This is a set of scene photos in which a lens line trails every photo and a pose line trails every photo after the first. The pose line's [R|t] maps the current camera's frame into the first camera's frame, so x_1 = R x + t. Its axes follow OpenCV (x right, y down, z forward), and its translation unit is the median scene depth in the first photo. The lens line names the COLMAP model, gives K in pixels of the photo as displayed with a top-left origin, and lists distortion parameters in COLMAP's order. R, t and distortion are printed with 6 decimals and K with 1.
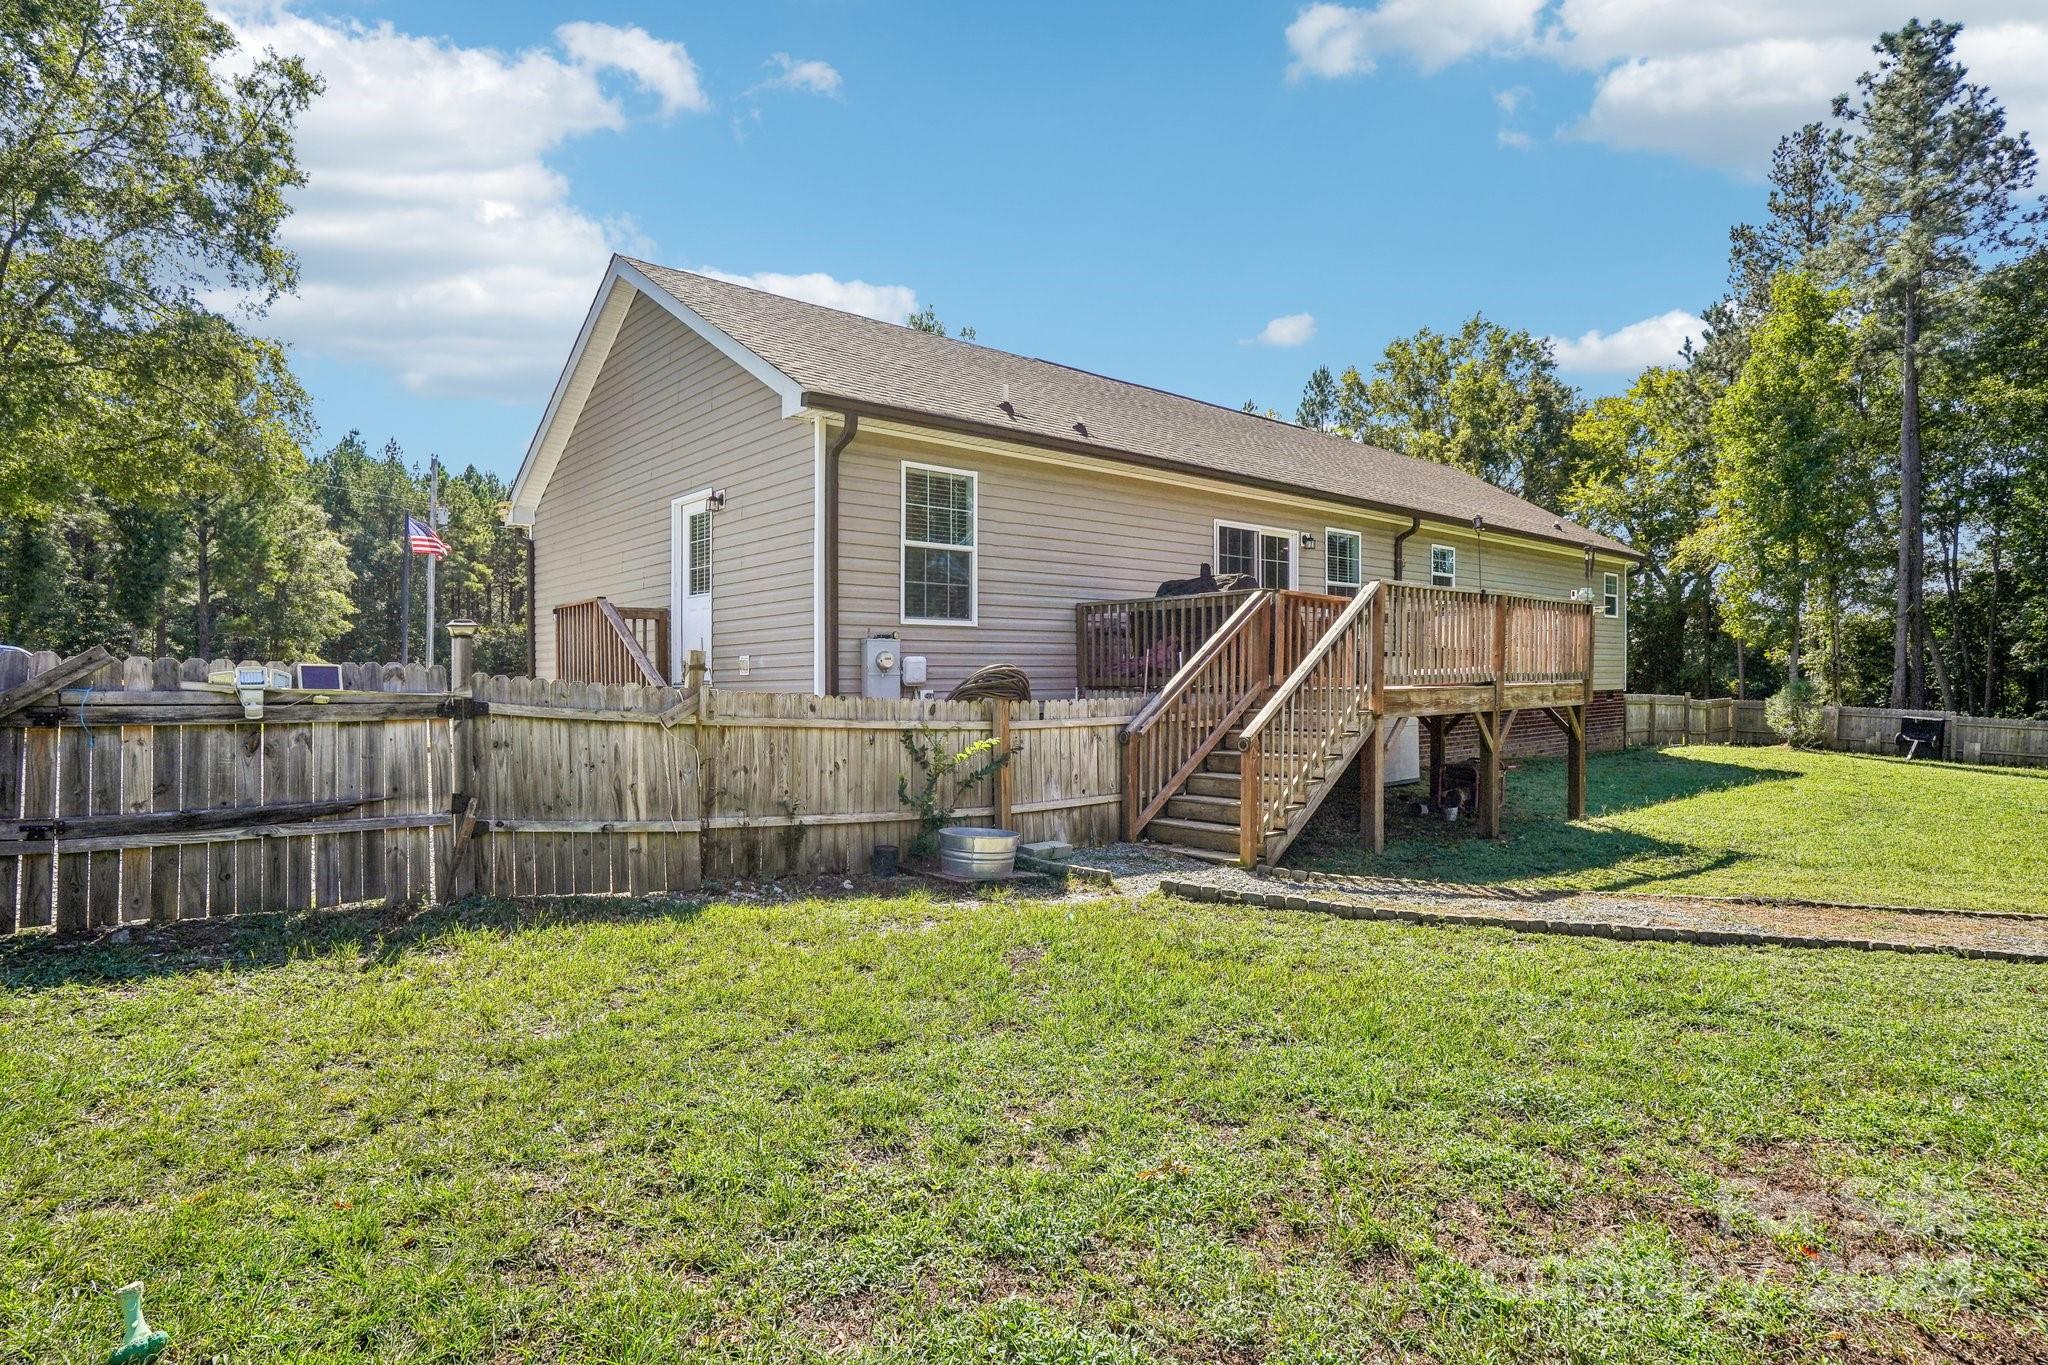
lens RADIAL K [[1096.5, 0, 1033.1], [0, 1096.5, 669.5], [0, 0, 1]] dist [-0.073133, 0.039946]
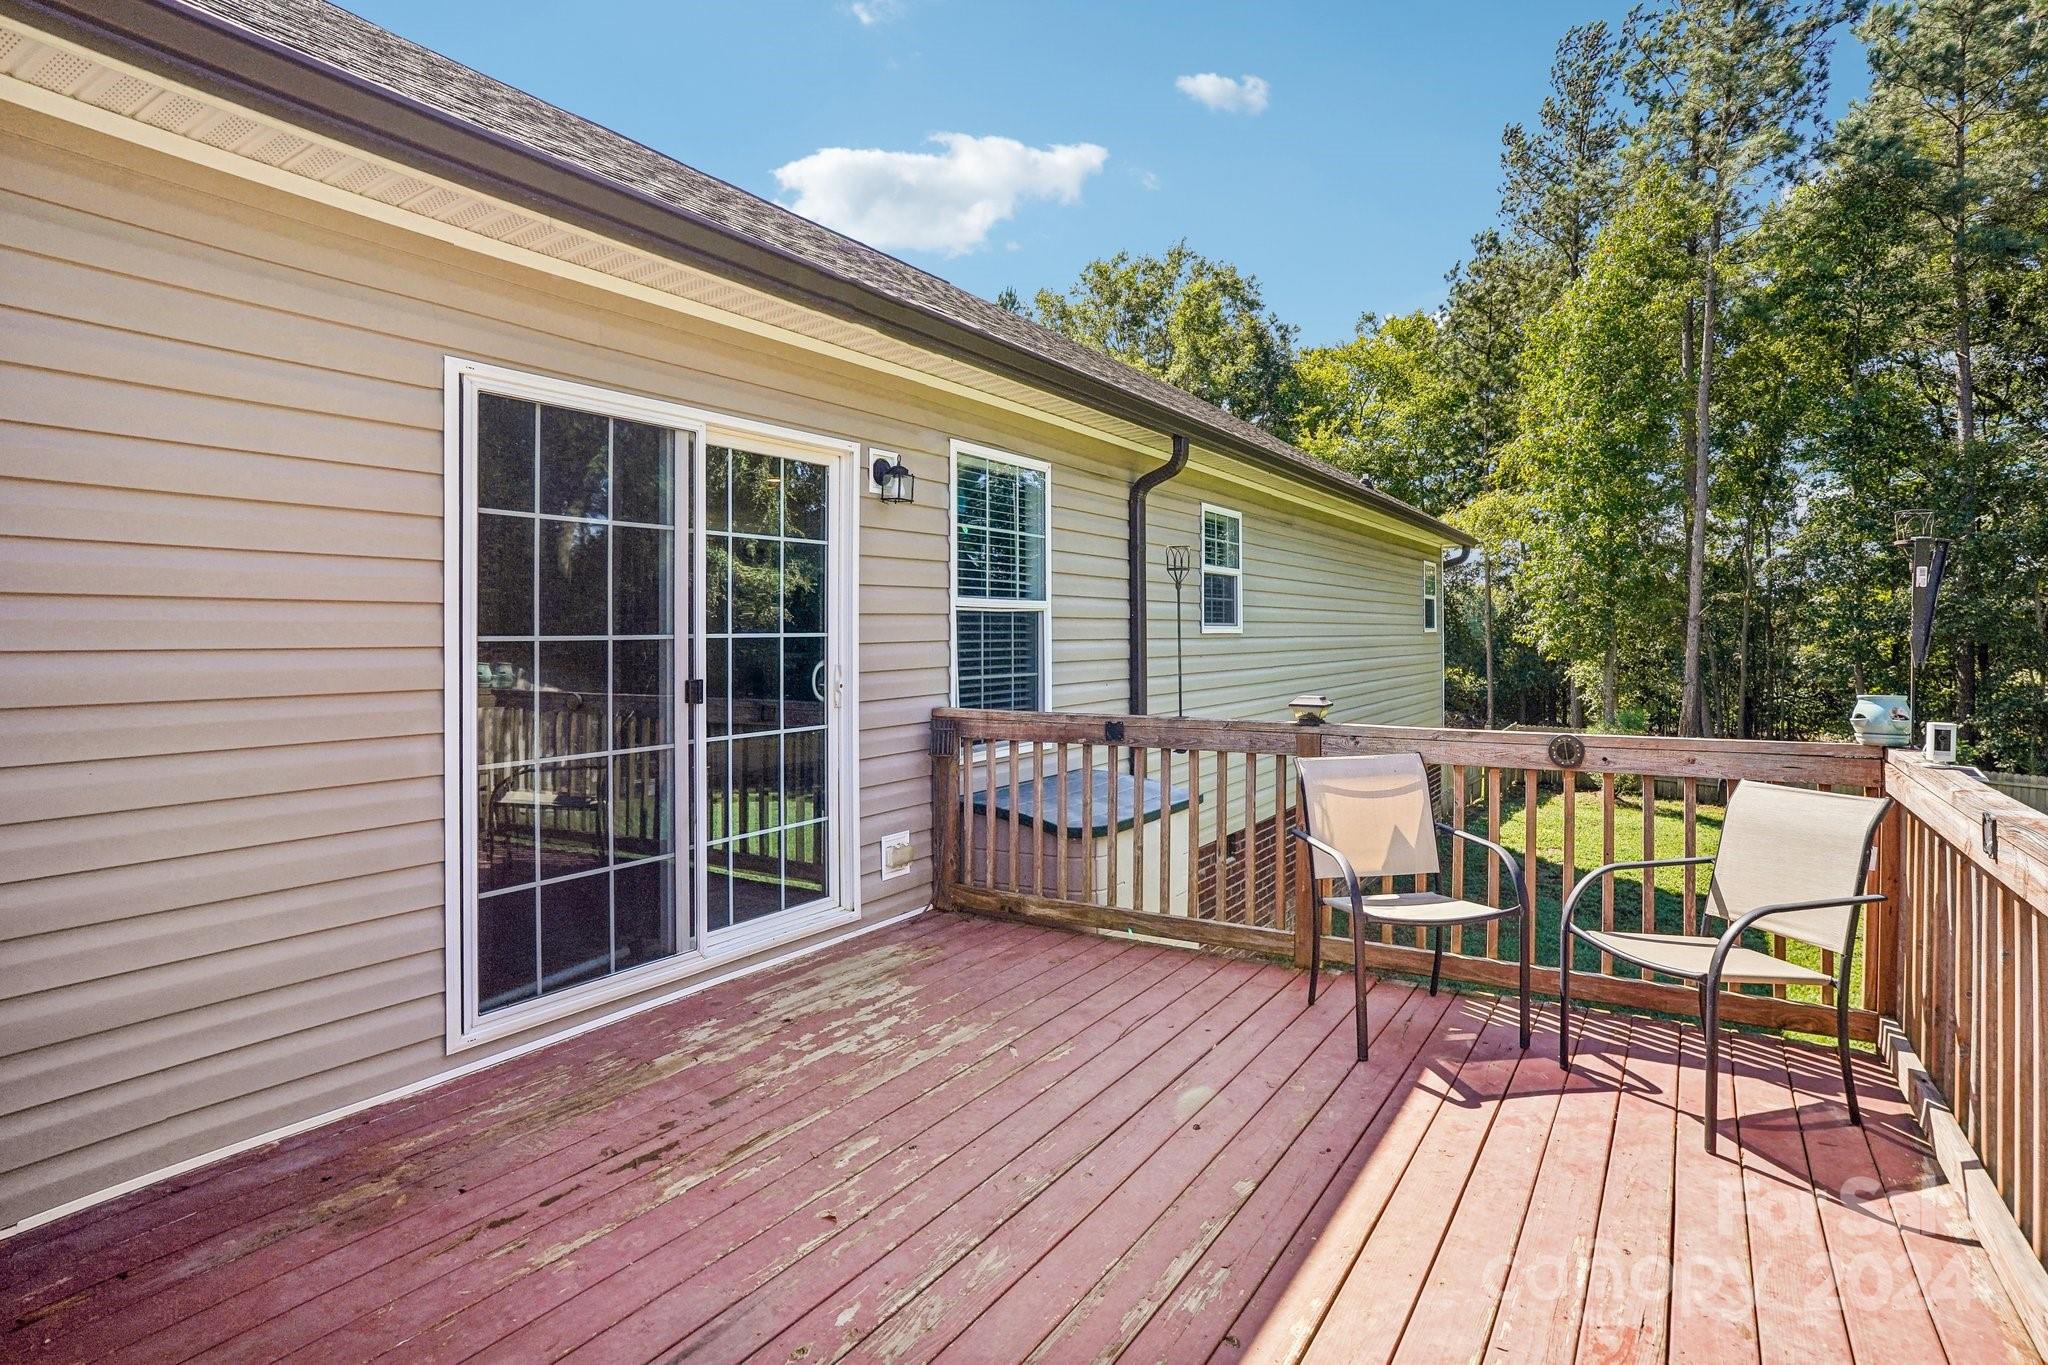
lens RADIAL K [[1096.5, 0, 1033.1], [0, 1096.5, 669.5], [0, 0, 1]] dist [-0.073133, 0.039946]
pose [[0.959649, 0.009450, 0.281040, 0.202409], [-0.023781, 0.998582, 0.047629, -0.077736], [-0.280192, -0.052390, 0.958513, 0.677083]]
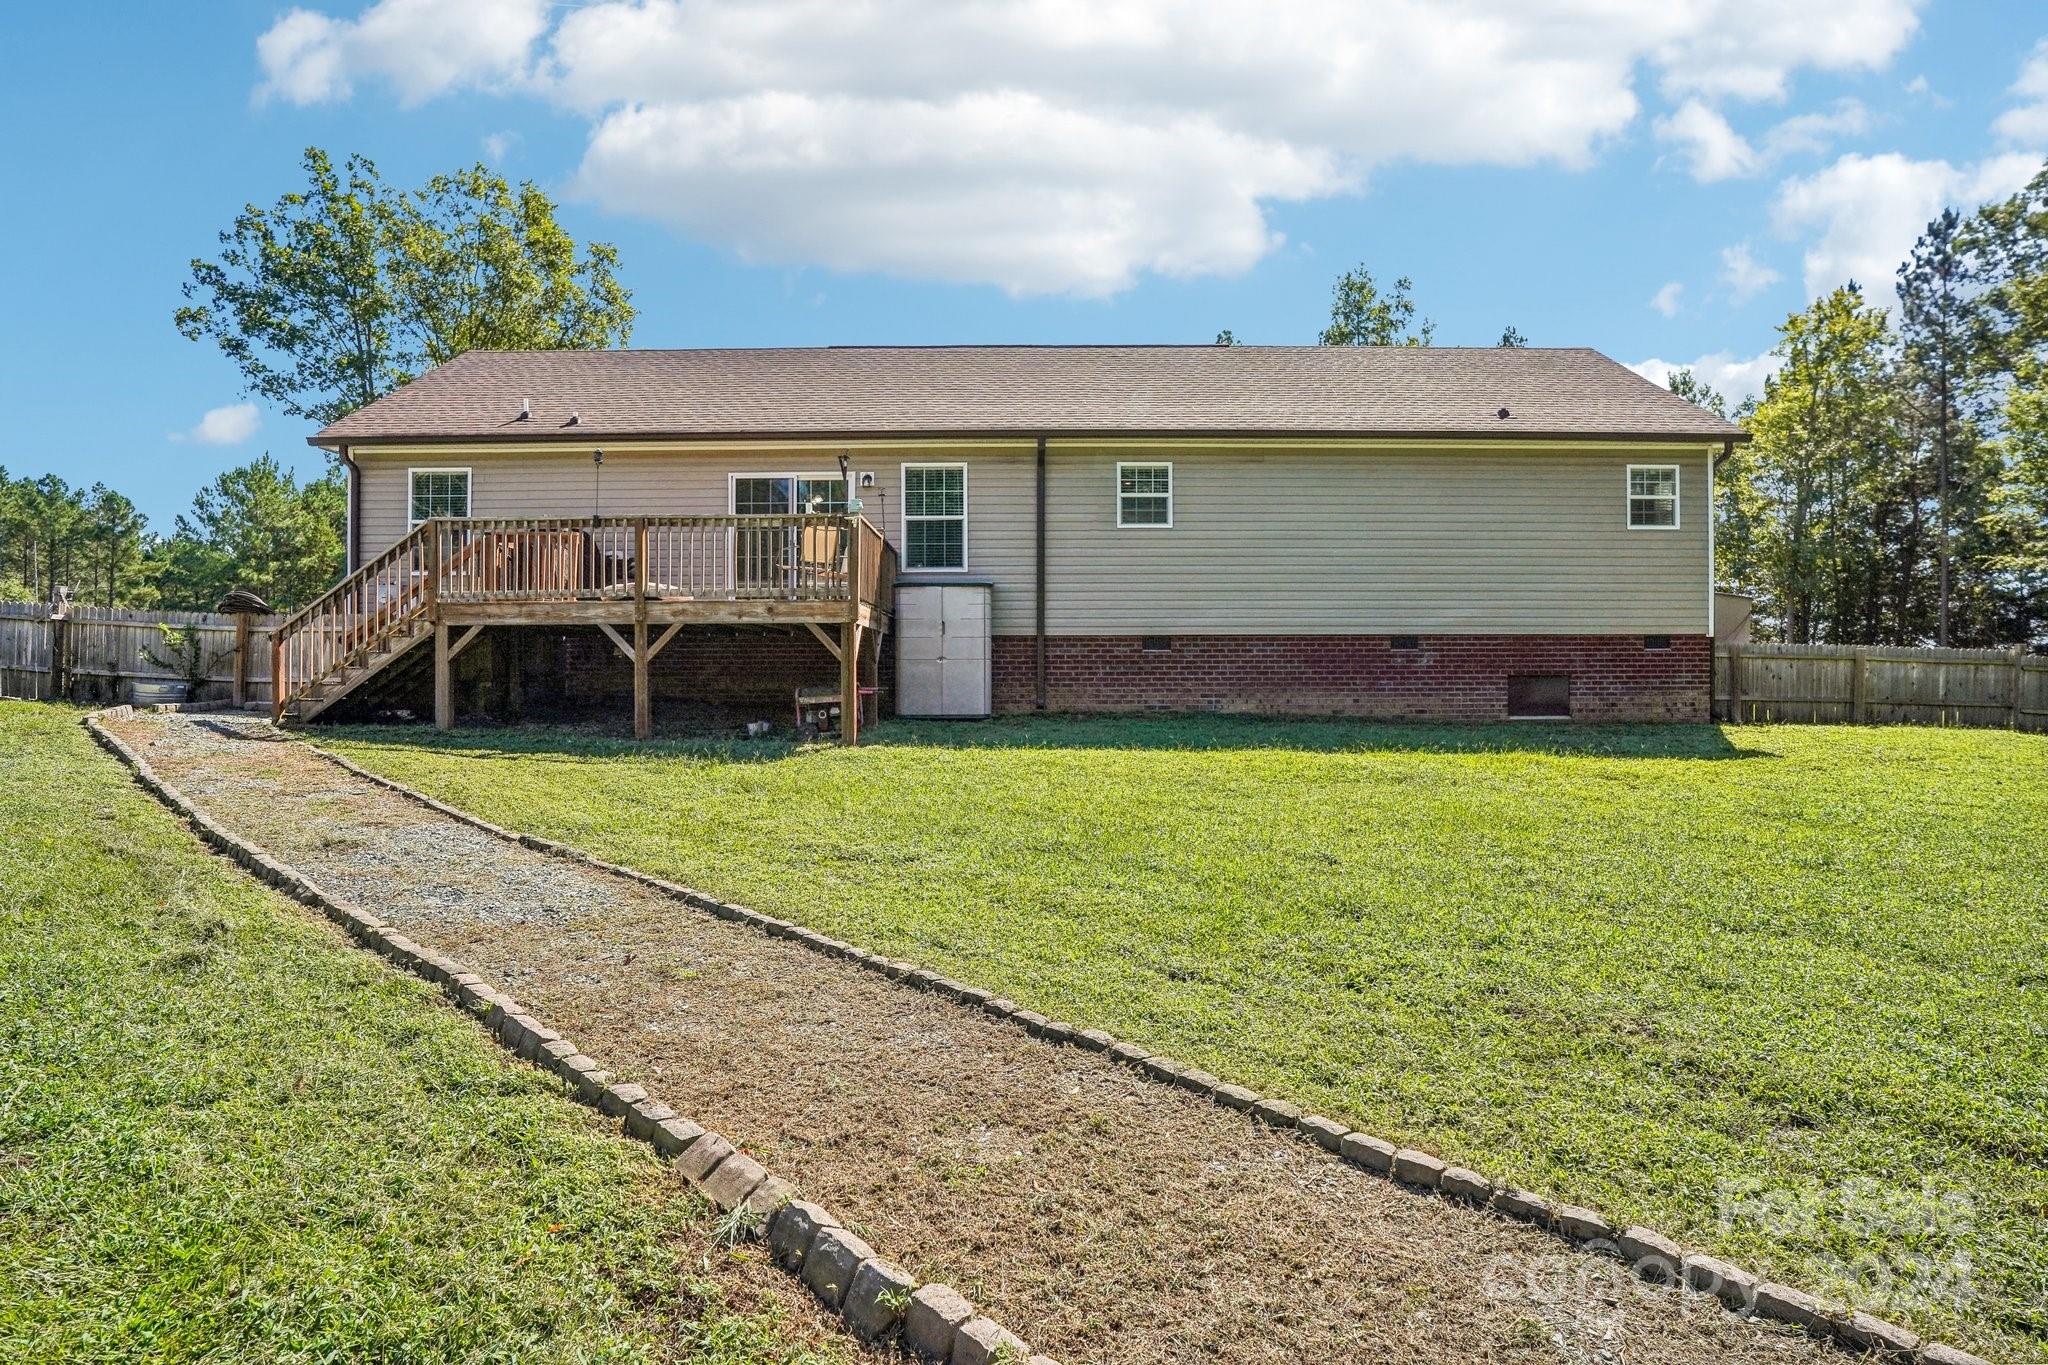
lens RADIAL K [[1096.5, 0, 1033.1], [0, 1096.5, 669.5], [0, 0, 1]] dist [-0.073133, 0.039946]
pose [[0.717259, 0.001324, -0.696806, 1.078658], [-0.002917, 0.999995, -0.001102, 0.061106], [0.696801, 0.002823, 0.717259, 0.370471]]
